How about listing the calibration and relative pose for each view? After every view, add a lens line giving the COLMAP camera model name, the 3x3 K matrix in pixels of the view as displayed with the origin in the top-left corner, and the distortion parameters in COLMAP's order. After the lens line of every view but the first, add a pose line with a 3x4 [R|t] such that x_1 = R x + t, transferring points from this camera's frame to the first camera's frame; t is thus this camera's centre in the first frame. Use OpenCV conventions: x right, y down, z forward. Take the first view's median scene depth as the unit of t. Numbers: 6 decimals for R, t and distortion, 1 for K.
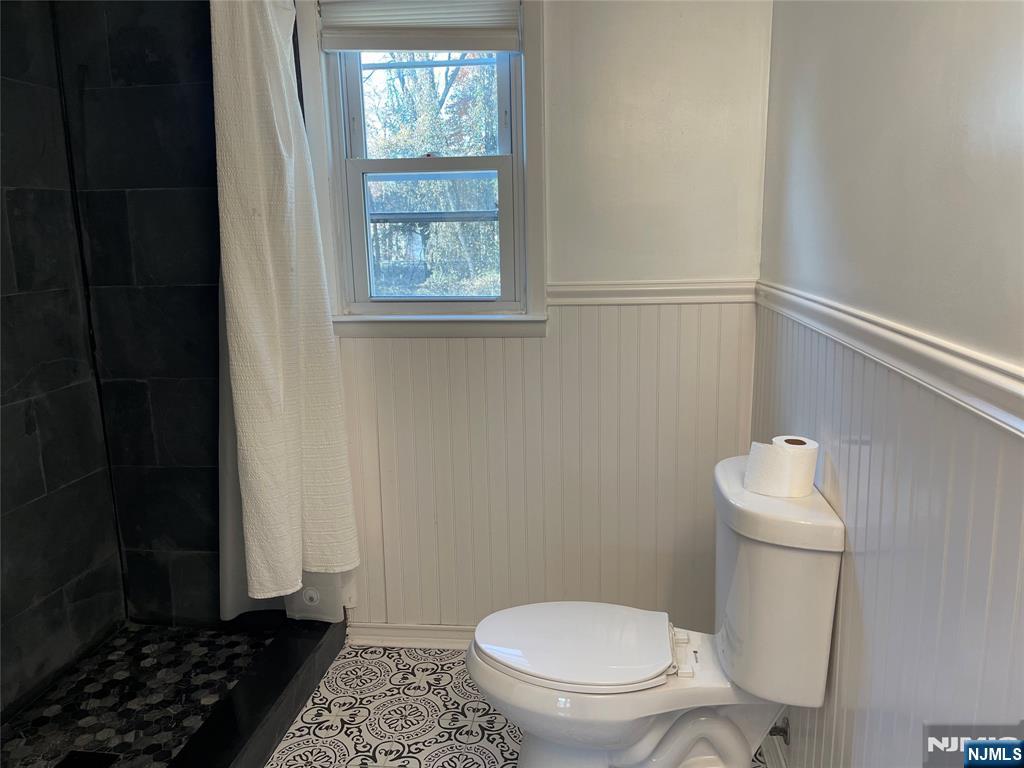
lens RADIAL K [[772.1, 0, 512.9], [0, 772.1, 387.2], [0, 0, 1]] dist [0.066662, -0.079718]
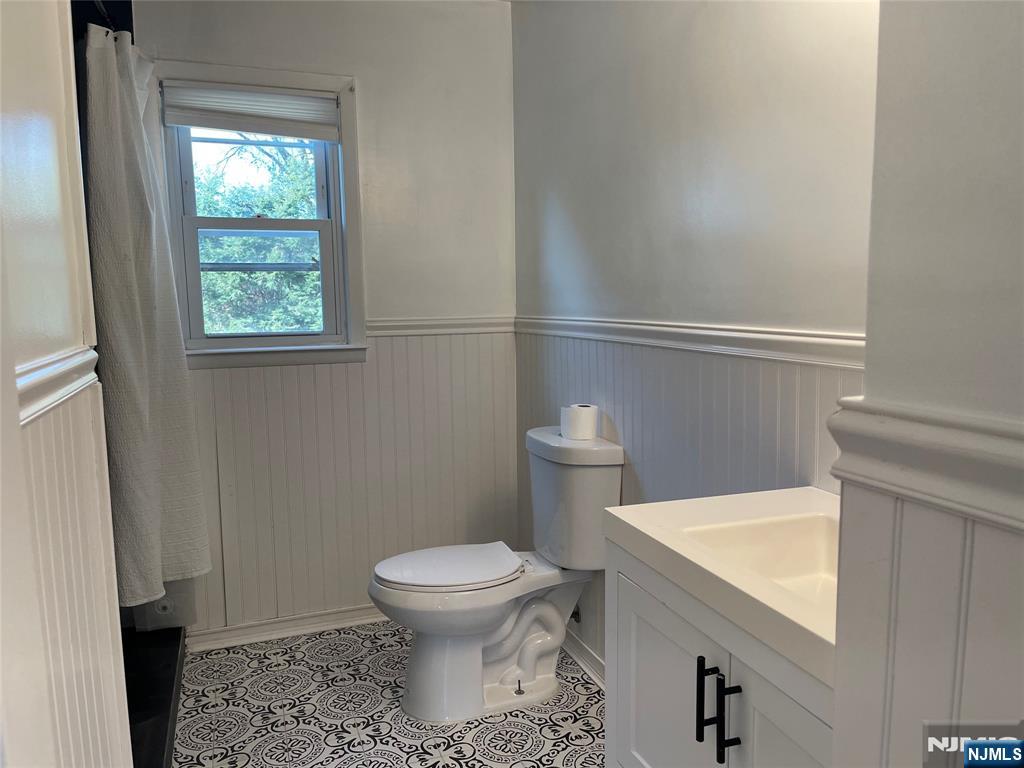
lens RADIAL K [[772.1, 0, 516.2], [0, 772.1, 385.6], [0, 0, 1]] dist [0.066662, -0.079718]
pose [[0.892993, -0.045978, 0.447716, -0.317640], [0.084437, 0.994220, -0.066313, 0.081321], [-0.442079, 0.097021, 0.891714, -0.242910]]
